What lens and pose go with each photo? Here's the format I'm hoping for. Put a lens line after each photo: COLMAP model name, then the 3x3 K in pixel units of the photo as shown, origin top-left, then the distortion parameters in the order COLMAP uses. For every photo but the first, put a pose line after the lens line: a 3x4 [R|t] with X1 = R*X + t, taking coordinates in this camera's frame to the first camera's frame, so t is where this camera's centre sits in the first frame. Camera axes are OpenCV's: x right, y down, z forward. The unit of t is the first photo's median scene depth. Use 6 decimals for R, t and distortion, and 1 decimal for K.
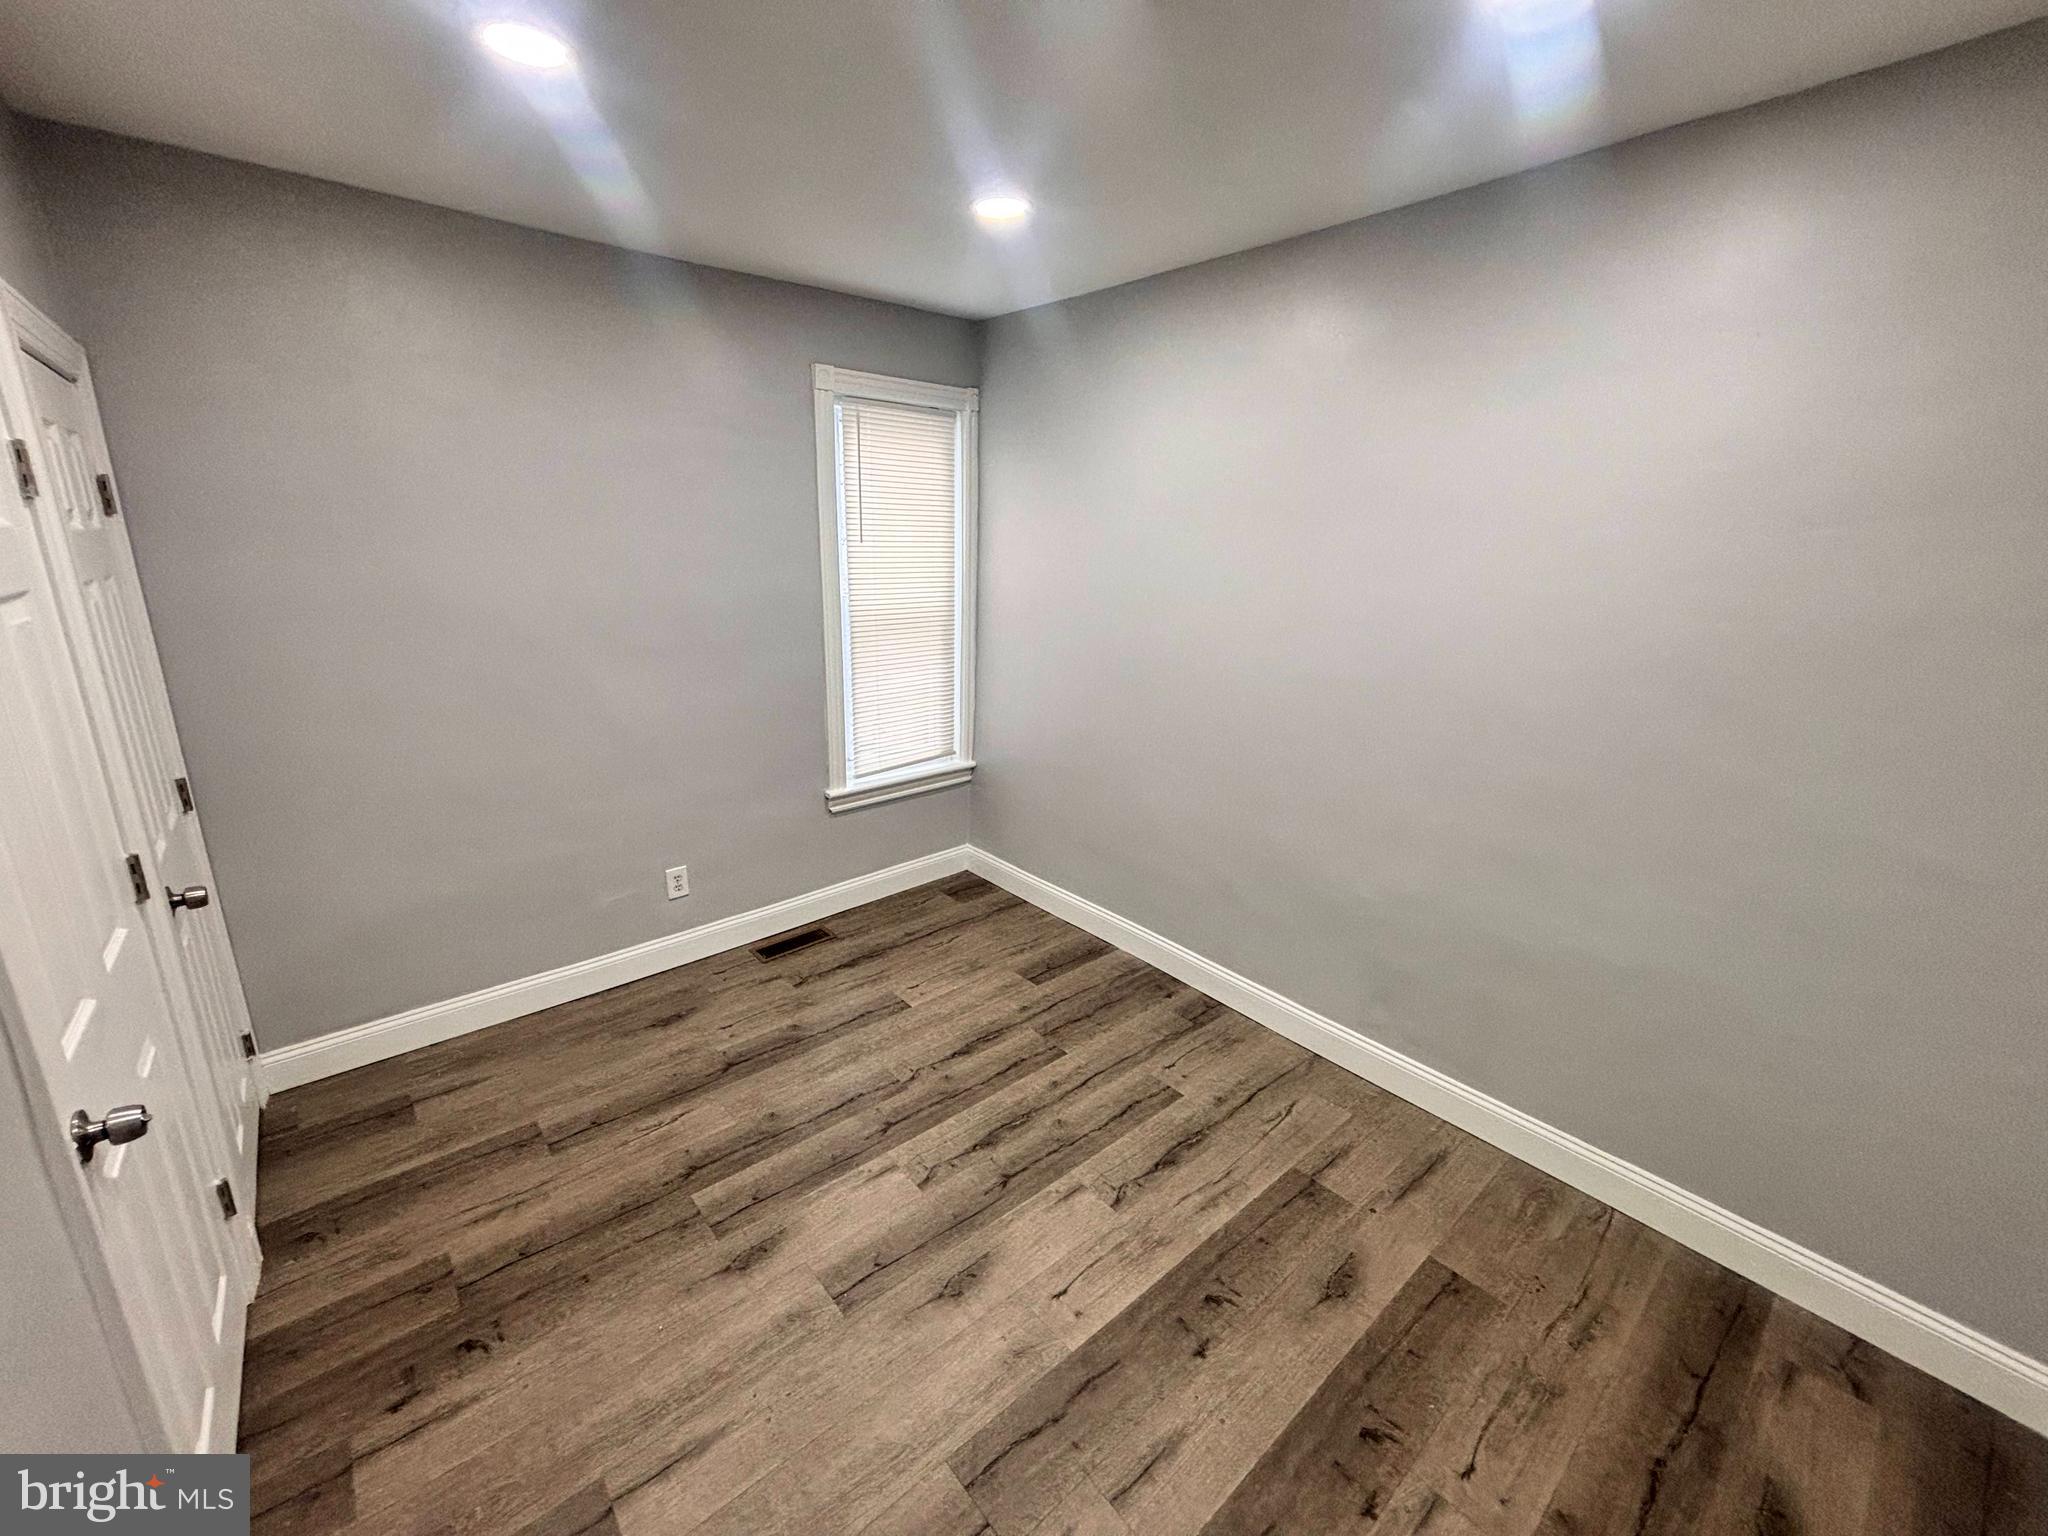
lens RADIAL K [[828.3, 0, 1018.1], [0, 828.3, 757.5], [0, 0, 1]] dist [0.006644, -0.000054]
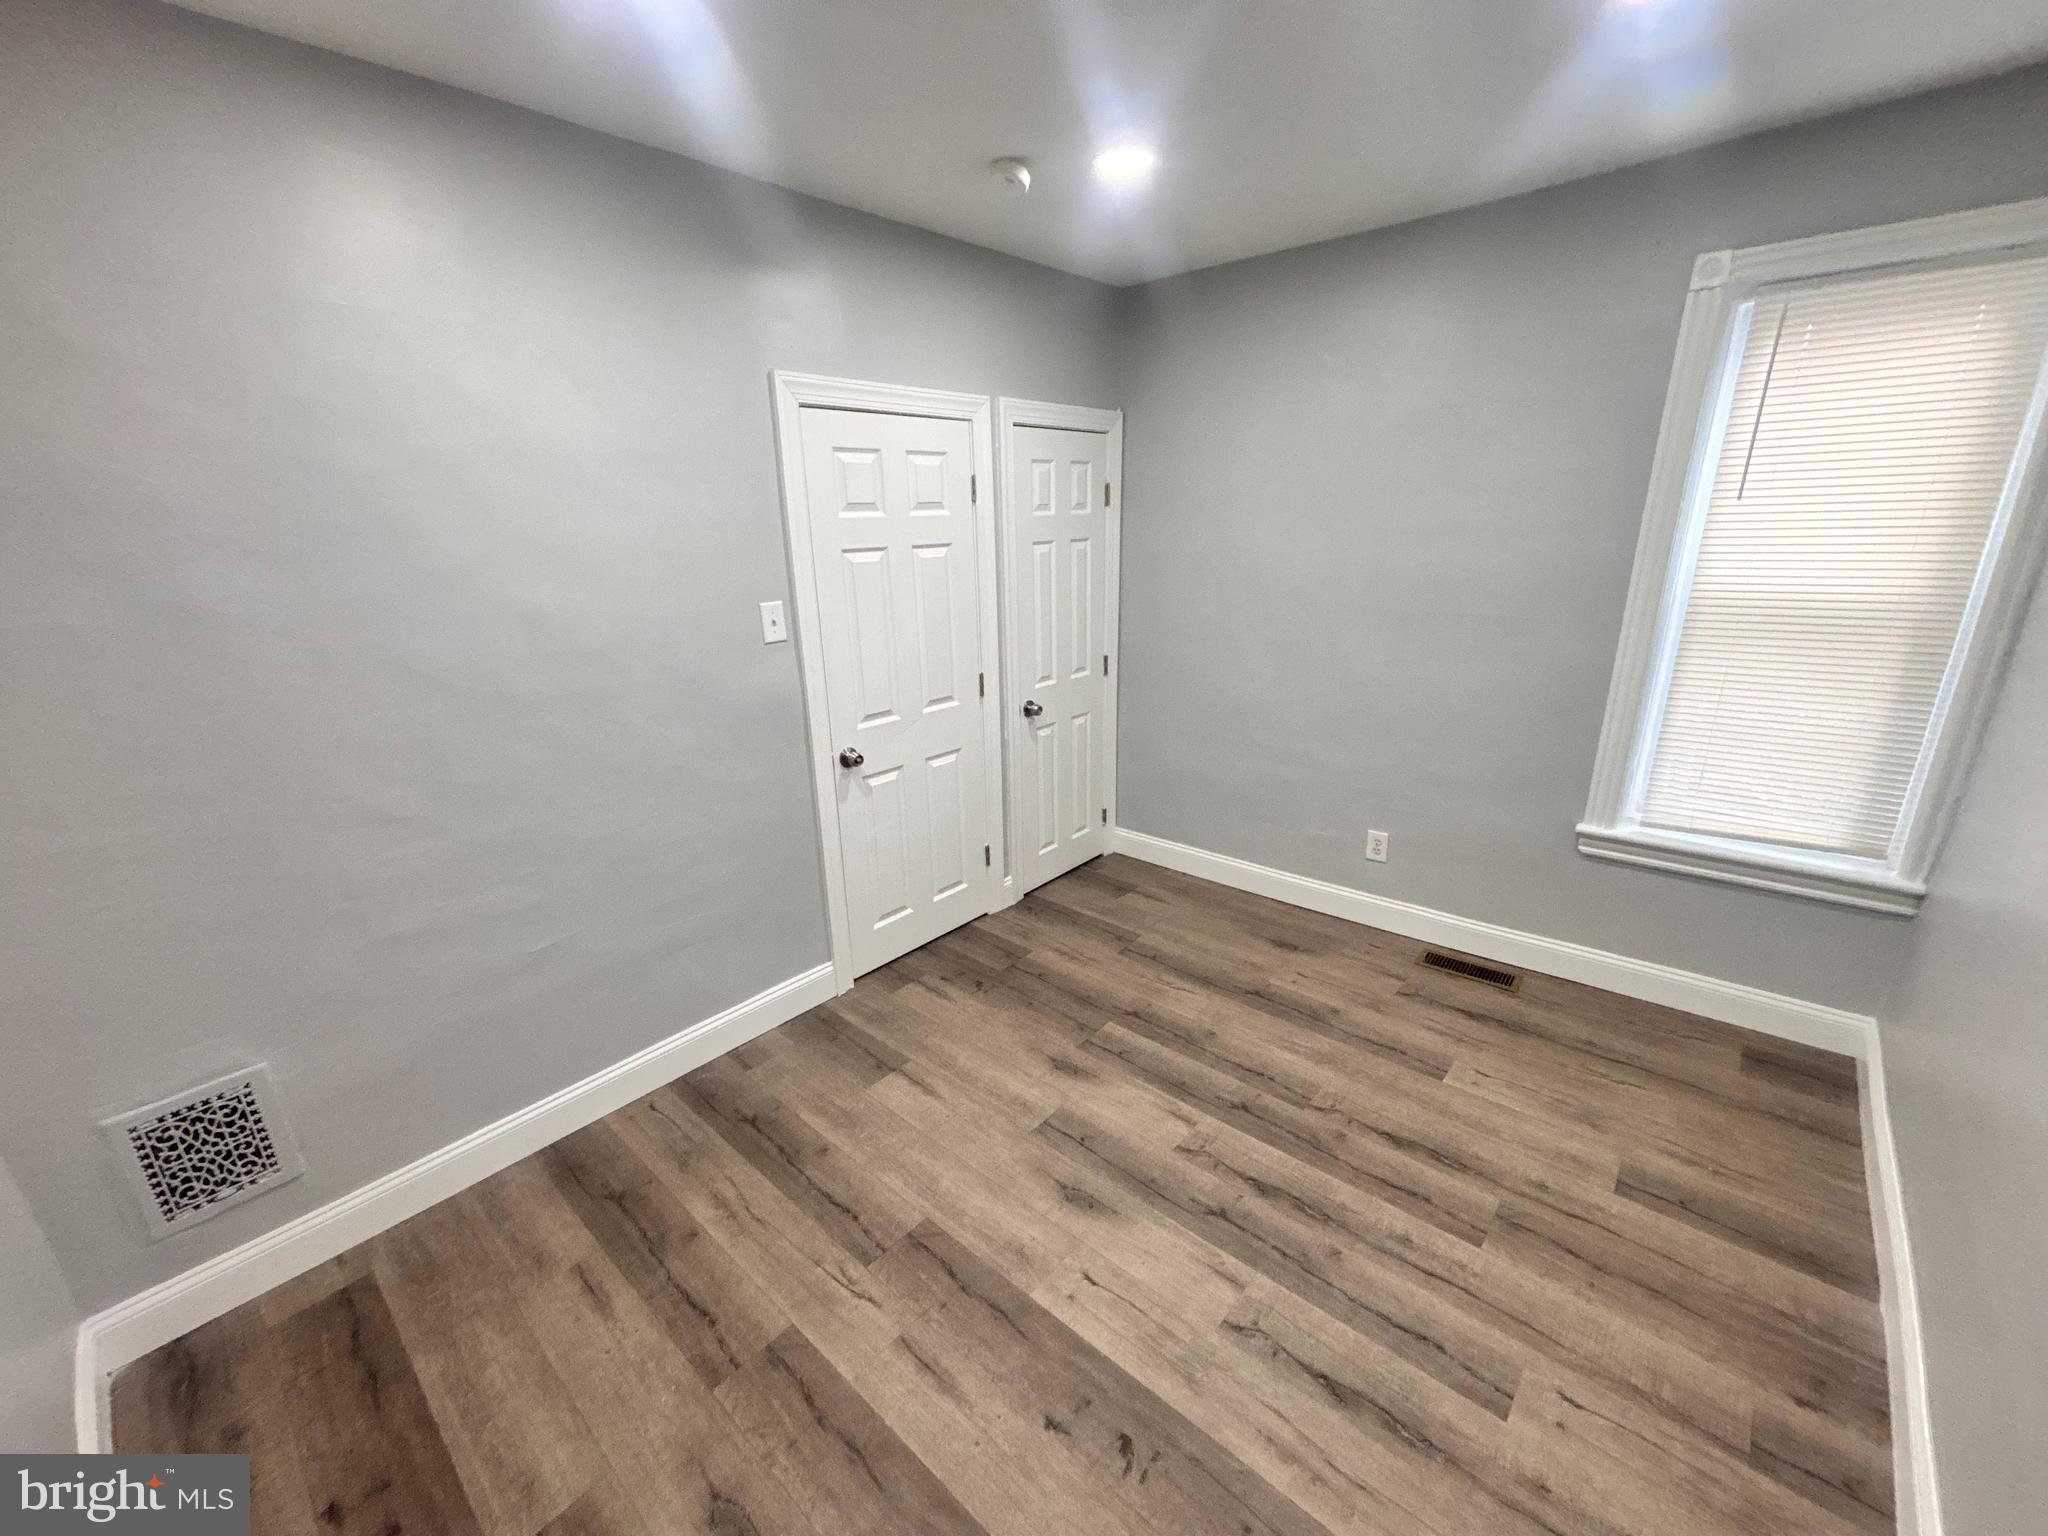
lens RADIAL K [[828.3, 0, 1026.0], [0, 828.3, 758.7], [0, 0, 1]] dist [0.006644, -0.000054]
pose [[0.140804, 0.261036, -0.955005, 0.620247], [-0.229699, 0.946907, 0.224956, -0.106912], [0.963023, 0.187689, 0.193288, 0.471593]]
